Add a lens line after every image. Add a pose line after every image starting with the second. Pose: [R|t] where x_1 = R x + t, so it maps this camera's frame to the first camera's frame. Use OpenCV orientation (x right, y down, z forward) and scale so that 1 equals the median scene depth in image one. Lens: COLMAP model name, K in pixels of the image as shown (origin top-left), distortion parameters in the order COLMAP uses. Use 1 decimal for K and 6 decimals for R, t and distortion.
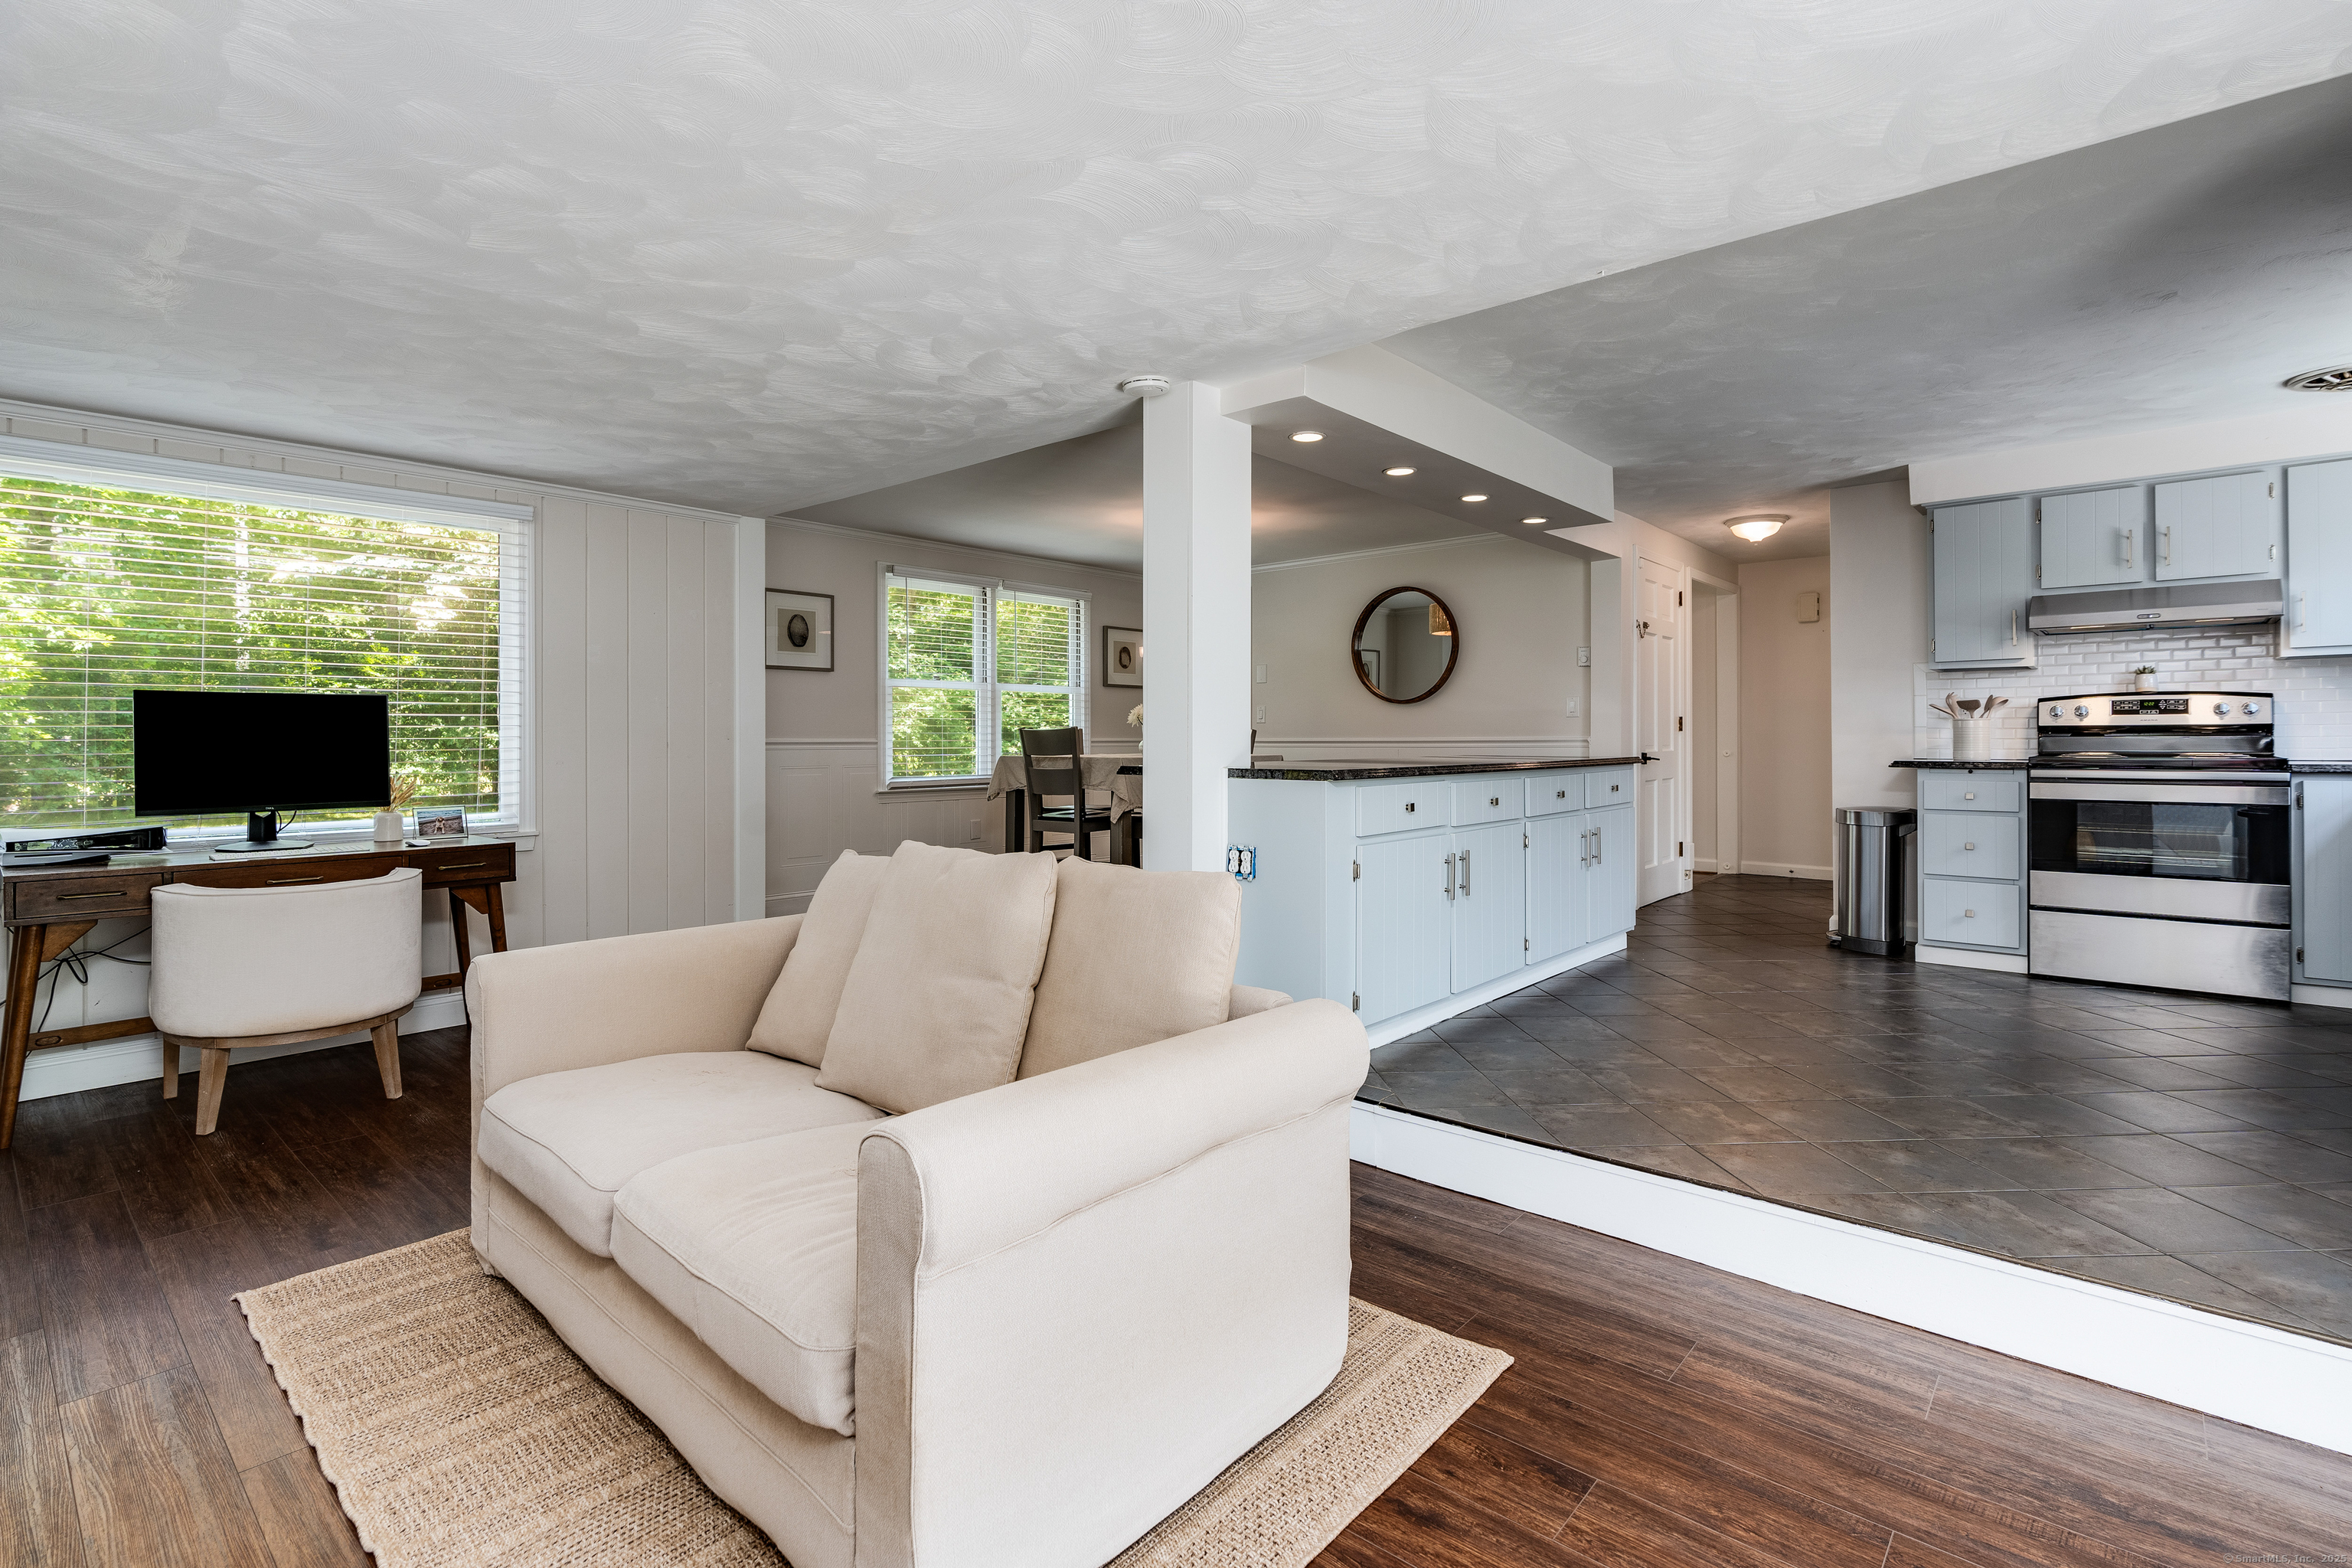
lens RADIAL K [[1105.2, 0, 1163.9], [0, 1105.2, 739.4], [0, 0, 1]] dist [-0.017551, 0.009683]
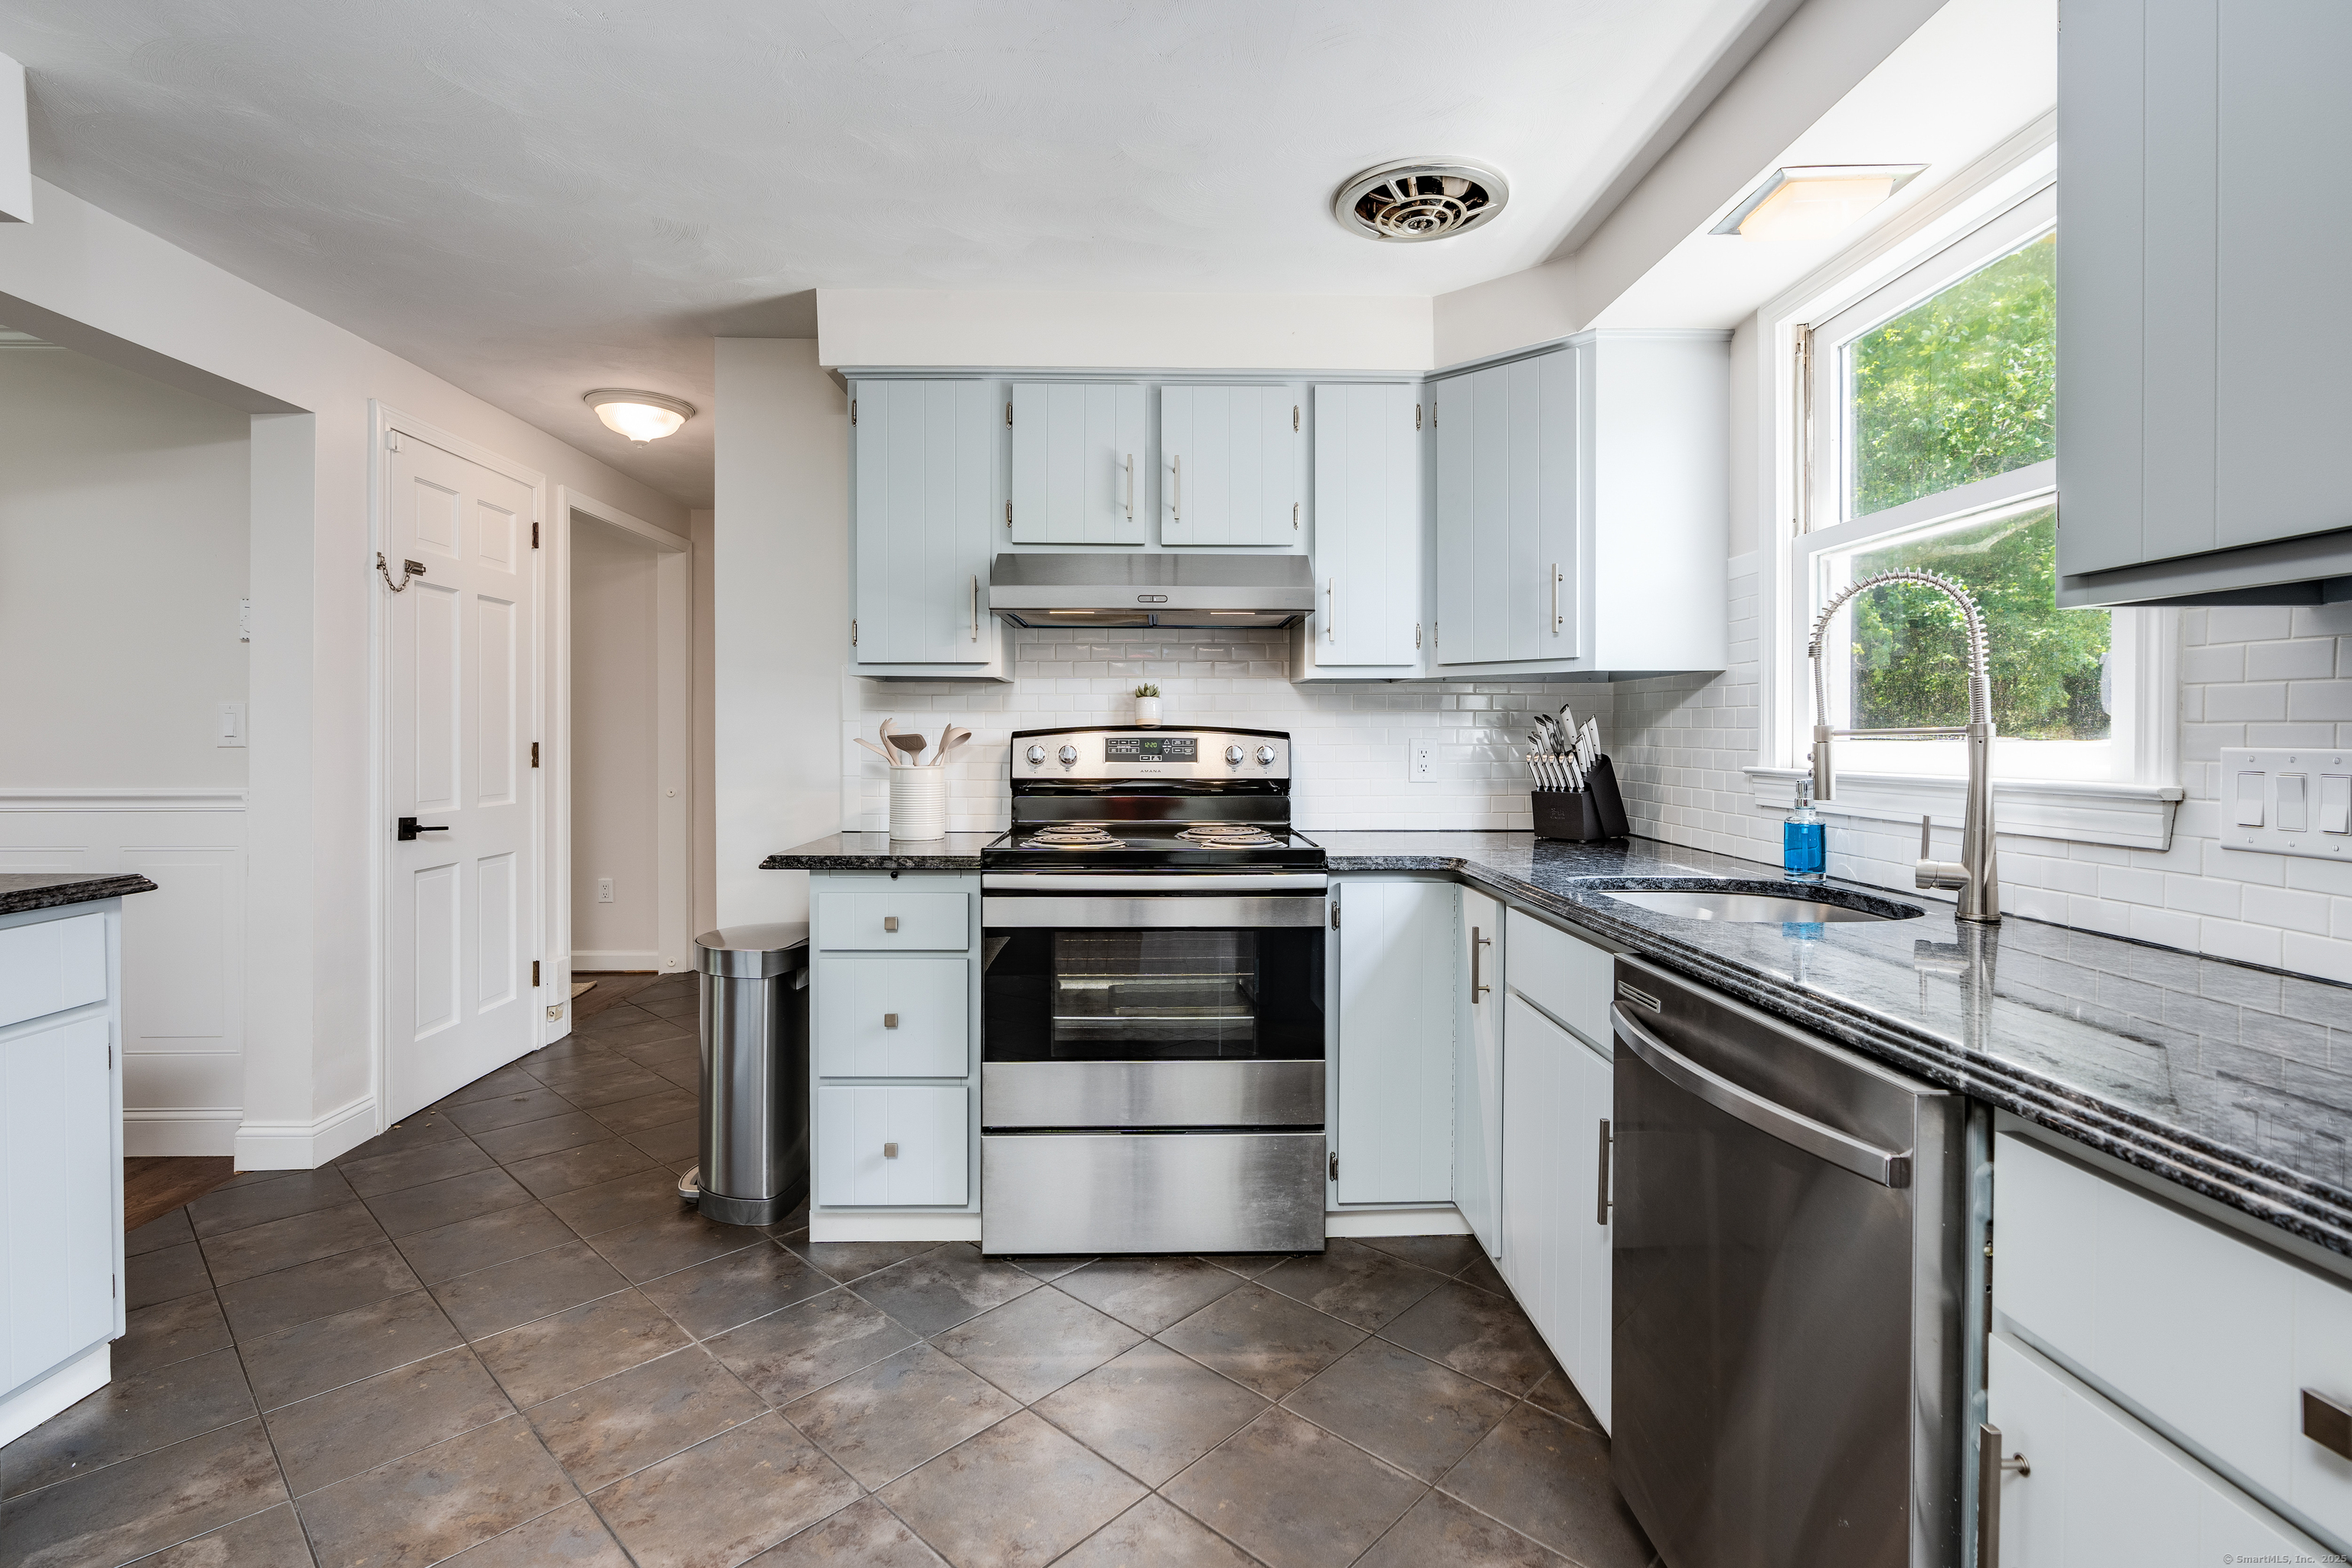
lens RADIAL K [[1094.3, 0, 1170.9], [0, 1094.3, 753.3], [0, 0, 1]] dist [-0.026502, 0.000012]
pose [[0.727300, -0.003548, 0.686310, 0.492126], [-0.005473, 0.999925, 0.010970, -0.035832], [-0.686297, -0.011735, 0.727226, 0.553894]]
